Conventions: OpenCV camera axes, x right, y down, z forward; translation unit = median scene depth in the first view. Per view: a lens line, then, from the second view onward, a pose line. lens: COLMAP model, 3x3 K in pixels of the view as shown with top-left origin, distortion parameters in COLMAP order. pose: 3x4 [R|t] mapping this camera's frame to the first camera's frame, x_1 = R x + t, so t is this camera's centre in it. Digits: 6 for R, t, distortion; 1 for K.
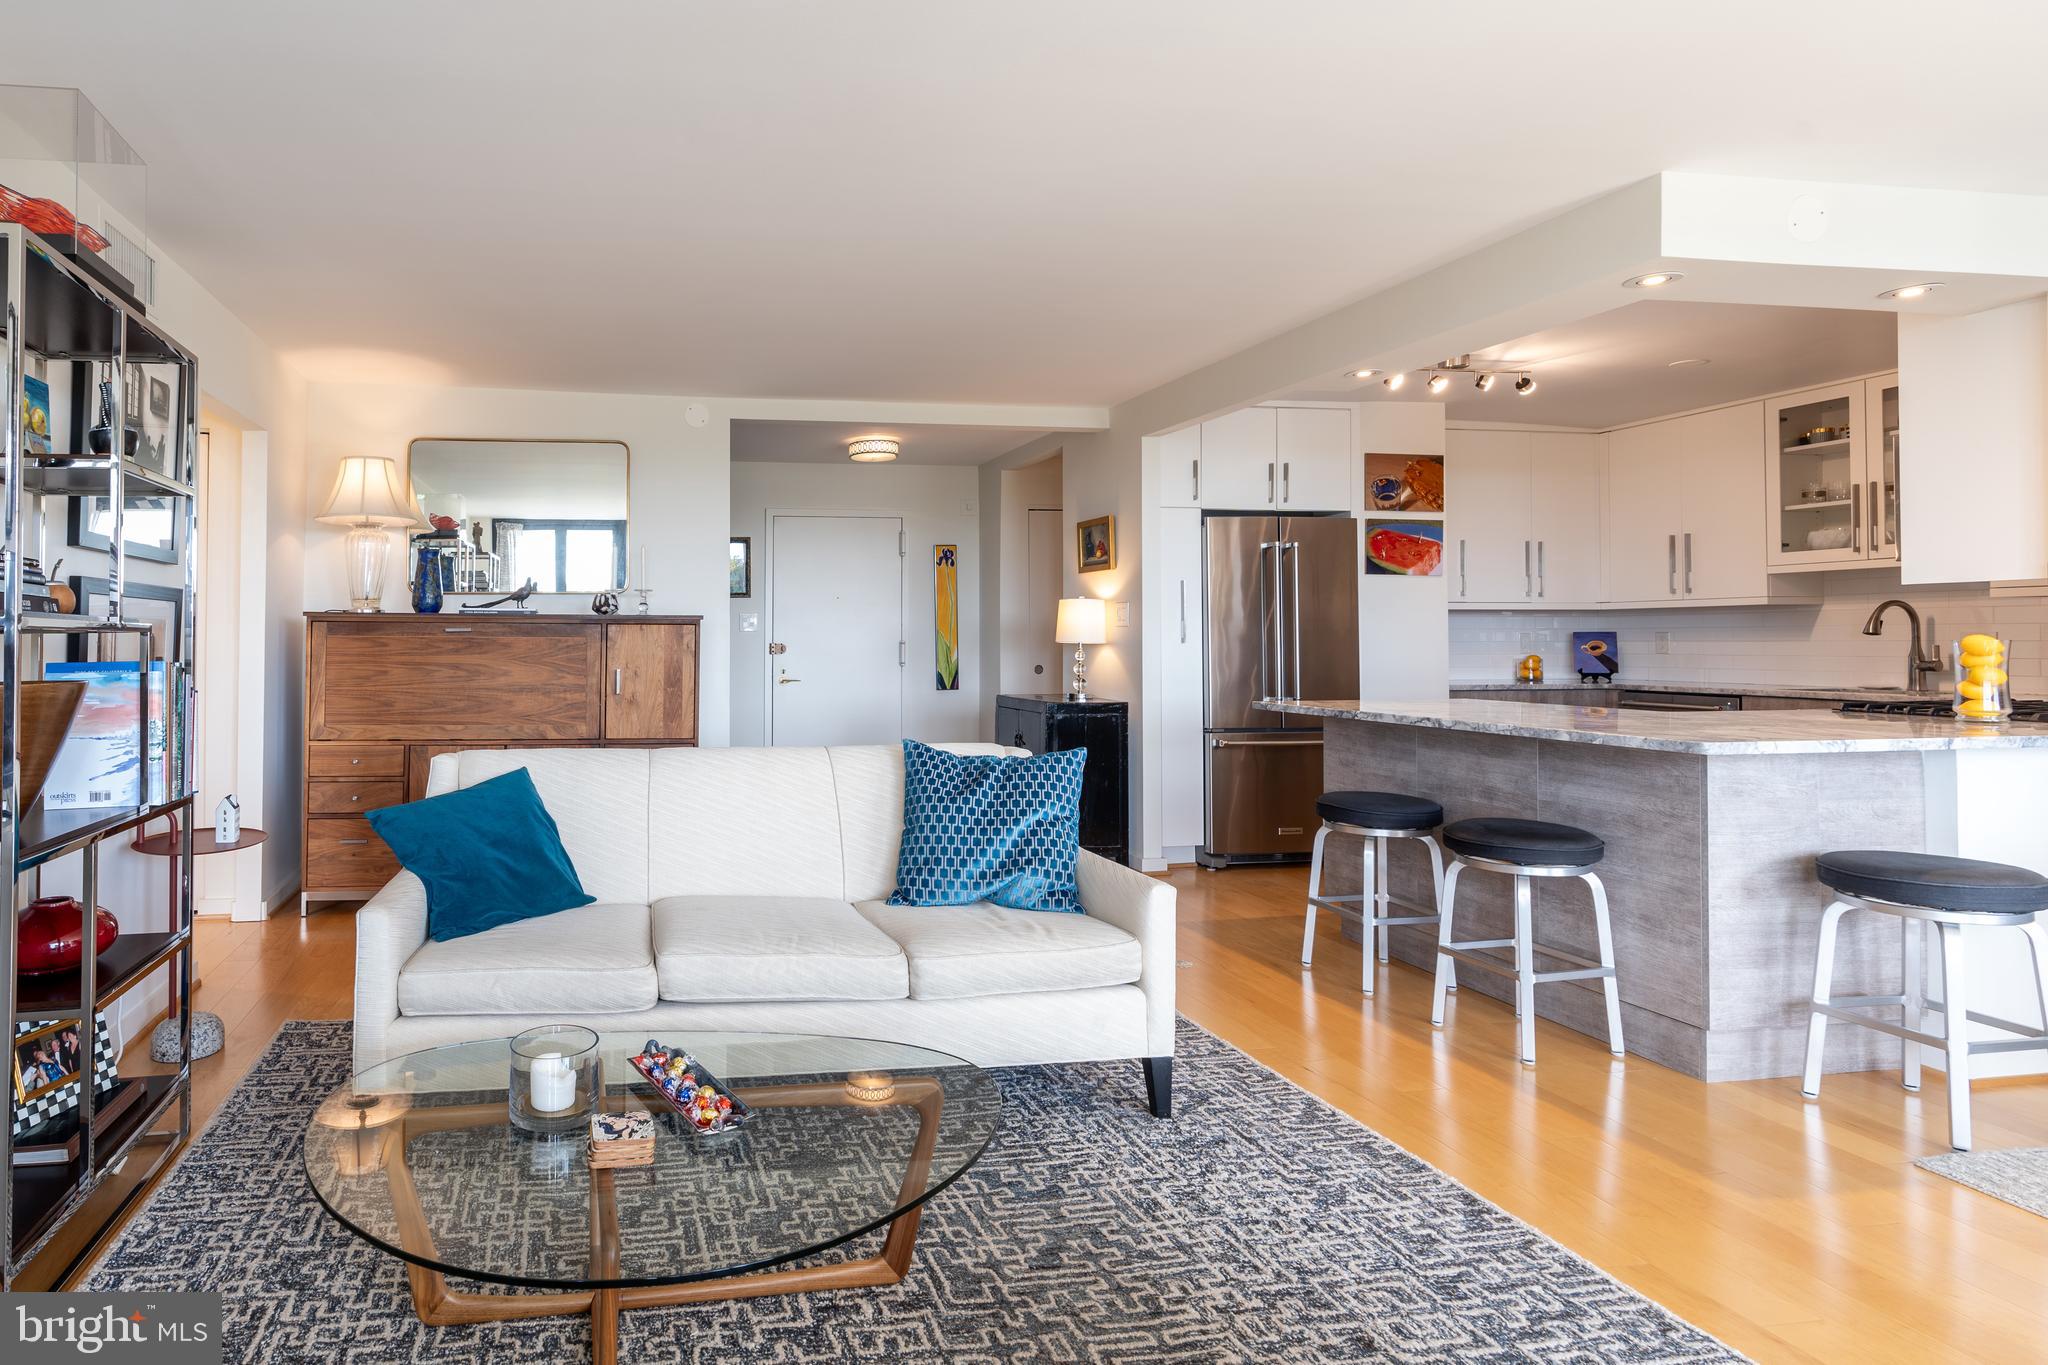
lens RADIAL K [[1048.9, 0, 719.4], [0, 1048.9, 637.6], [0, 0, 1]] dist [-0.005110, -0.000170]
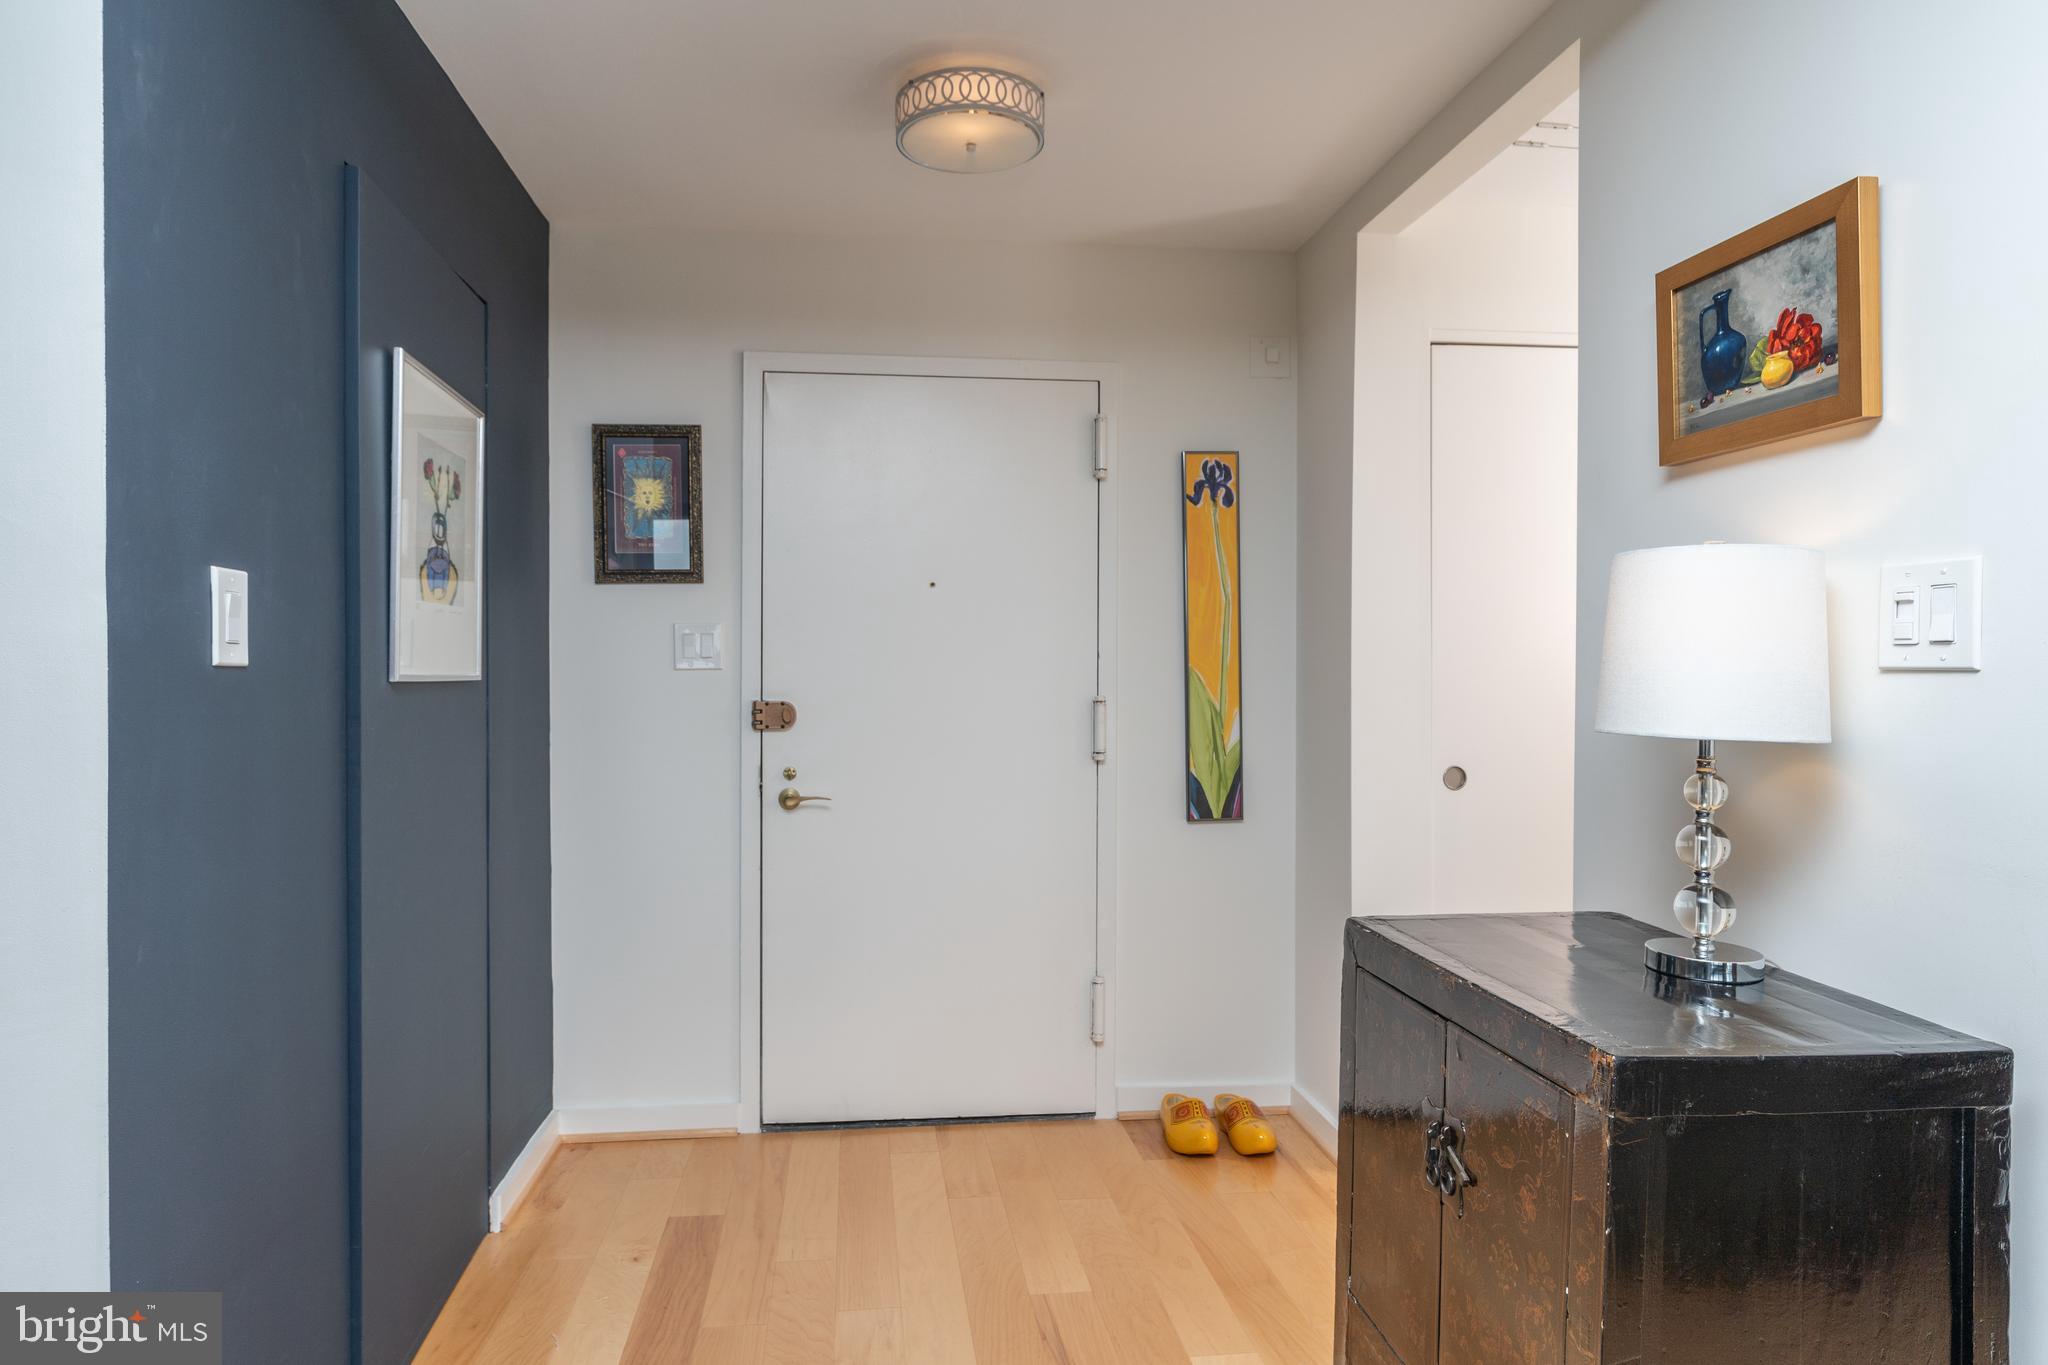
lens RADIAL K [[1223.6, 0, 971.2], [0, 1223.6, 674.1], [0, 0, 1]] dist [0.000736, 0.000306]
pose [[0.999581, 0.003017, -0.028784, 0.230609], [-0.002849, 0.999979, 0.005882, -0.012728], [0.028801, -0.005798, 0.999568, 0.890749]]
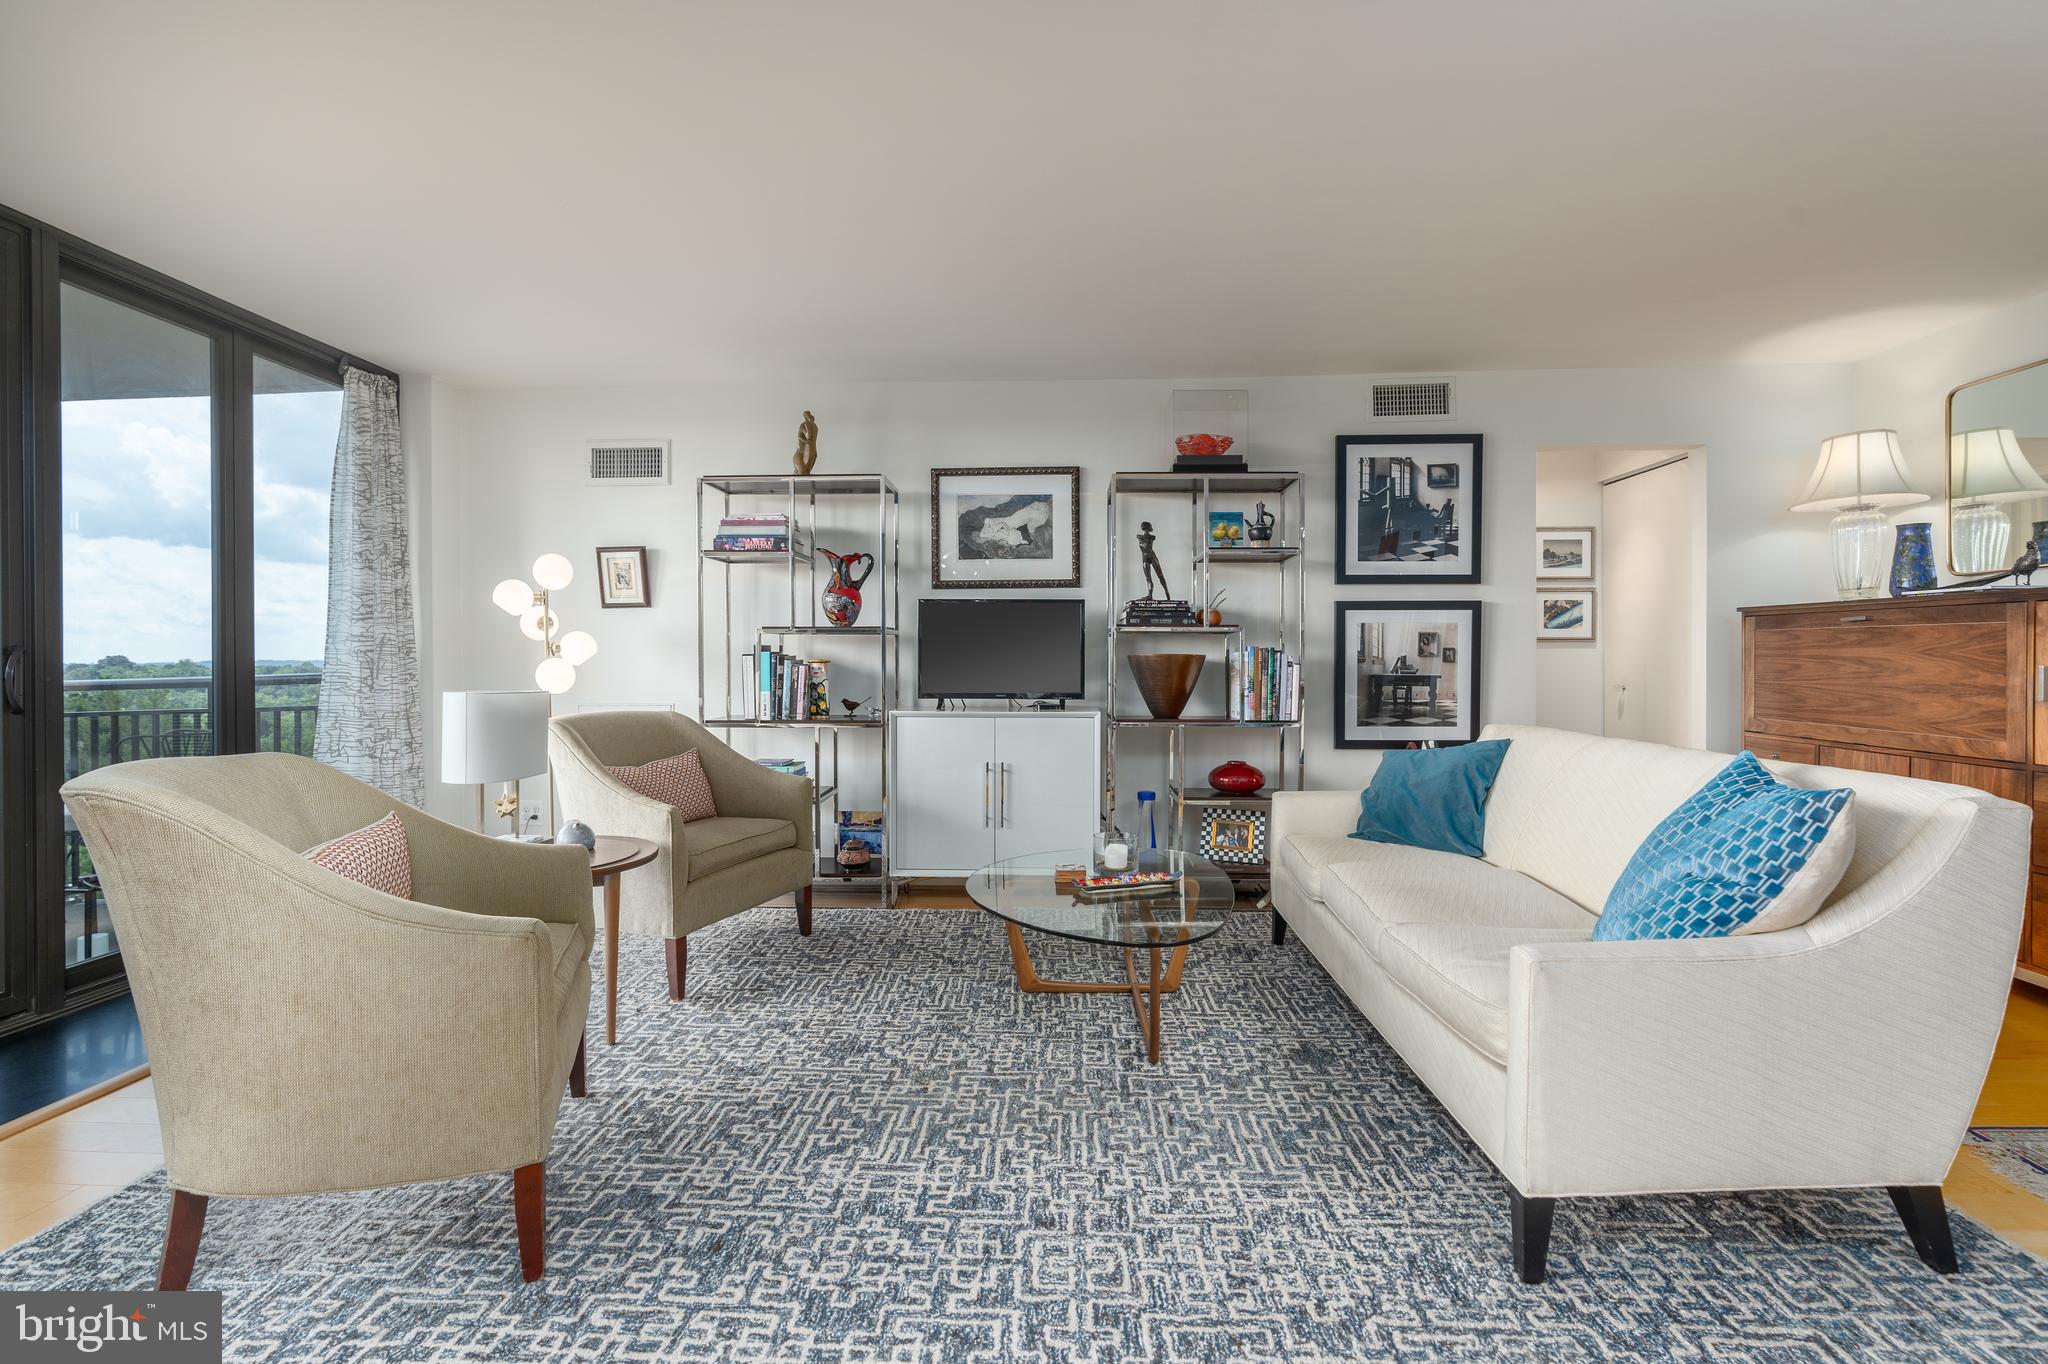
lens RADIAL K [[936.4, 0, 1035.9], [0, 936.4, 672.8], [0, 0, 1]] dist [-0.010597, -0.000146]
pose [[-0.158487, 0.013135, -0.987274, 0.626531], [0.007191, 0.999900, 0.012149, 0.023499], [0.987335, -0.005174, -0.158566, 0.446208]]
